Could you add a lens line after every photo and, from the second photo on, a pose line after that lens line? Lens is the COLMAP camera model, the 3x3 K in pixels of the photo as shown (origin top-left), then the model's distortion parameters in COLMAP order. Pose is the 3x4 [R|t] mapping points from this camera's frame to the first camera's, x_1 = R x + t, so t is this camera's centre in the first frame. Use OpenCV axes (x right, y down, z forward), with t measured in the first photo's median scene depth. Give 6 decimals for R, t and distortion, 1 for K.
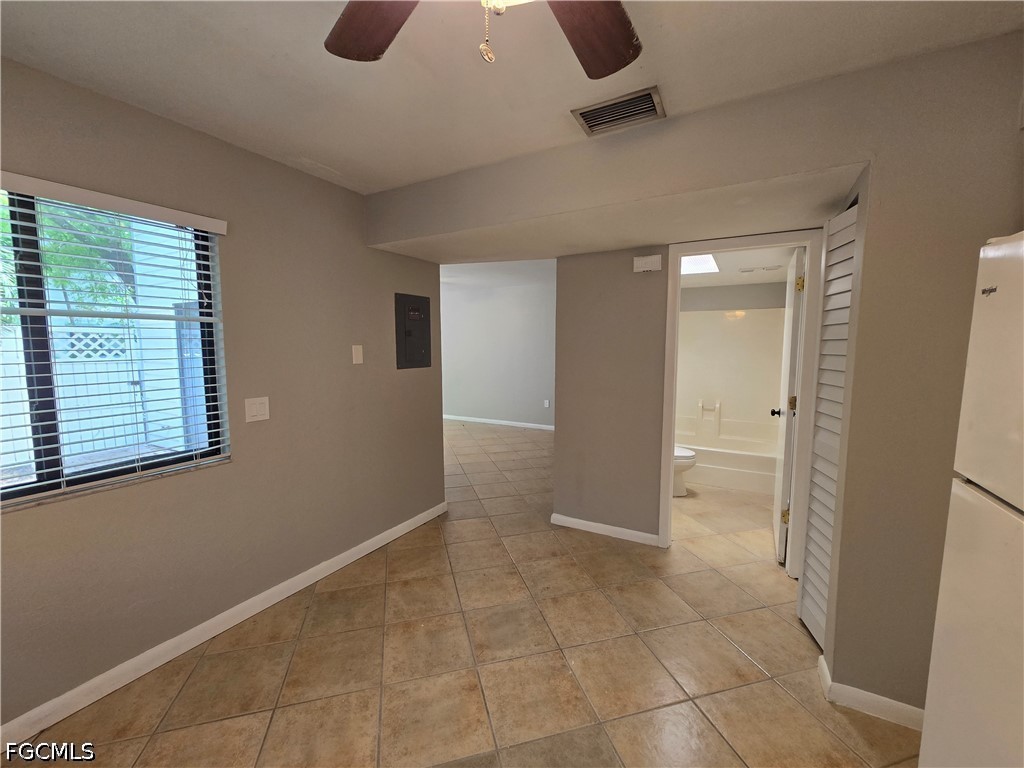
lens RADIAL K [[423.0, 0, 515.7], [0, 423.0, 377.8], [0, 0, 1]] dist [0.001854, 0.001699]
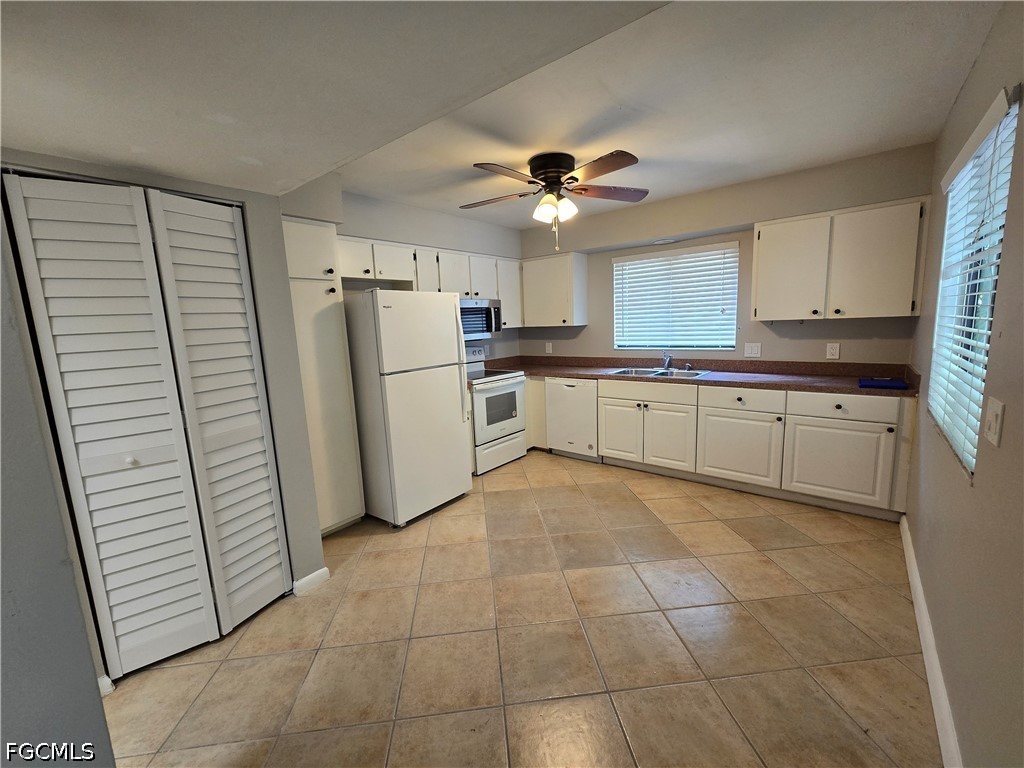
lens RADIAL K [[423.0, 0, 513.9], [0, 423.0, 383.8], [0, 0, 1]] dist [0.001854, 0.001699]
pose [[-0.984862, 0.019498, 0.172238, -0.109557], [0.058454, 0.972808, 0.224114, -0.132991], [-0.163185, 0.230789, -0.959222, 1.700038]]
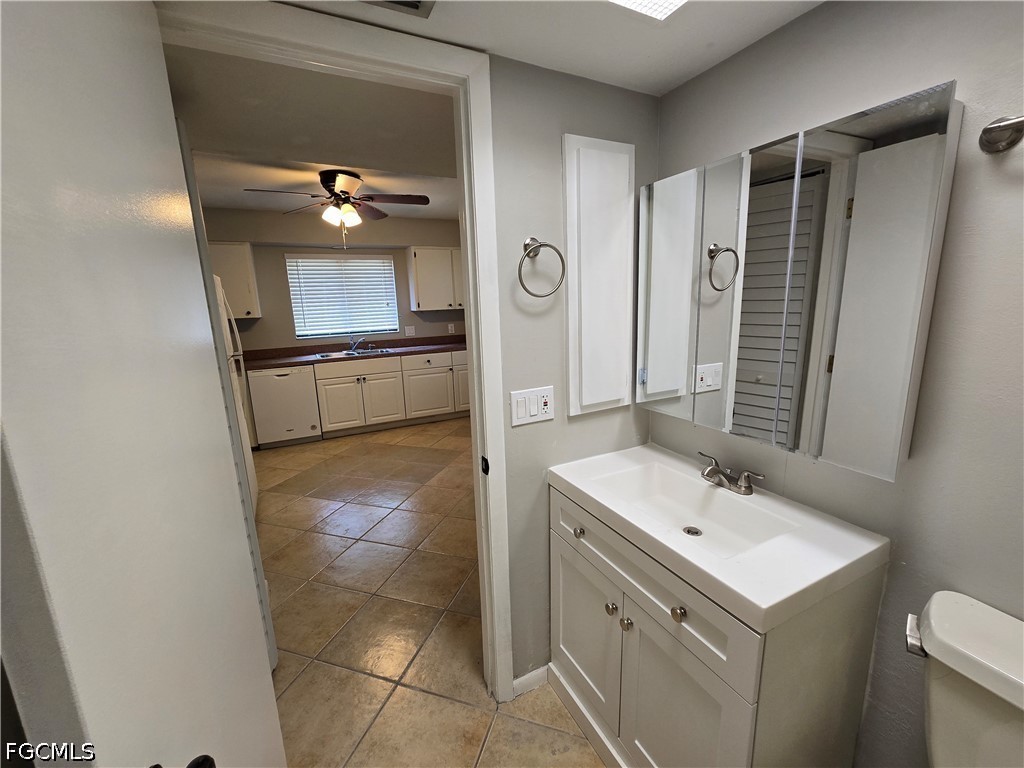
lens RADIAL K [[423.0, 0, 514.1], [0, 423.0, 383.5], [0, 0, 1]] dist [0.001854, 0.001699]
pose [[-0.555188, 0.184952, -0.810900, 1.002876], [-0.028484, 0.970162, 0.240778, -0.147348], [0.831237, 0.156775, -0.533354, 1.777924]]
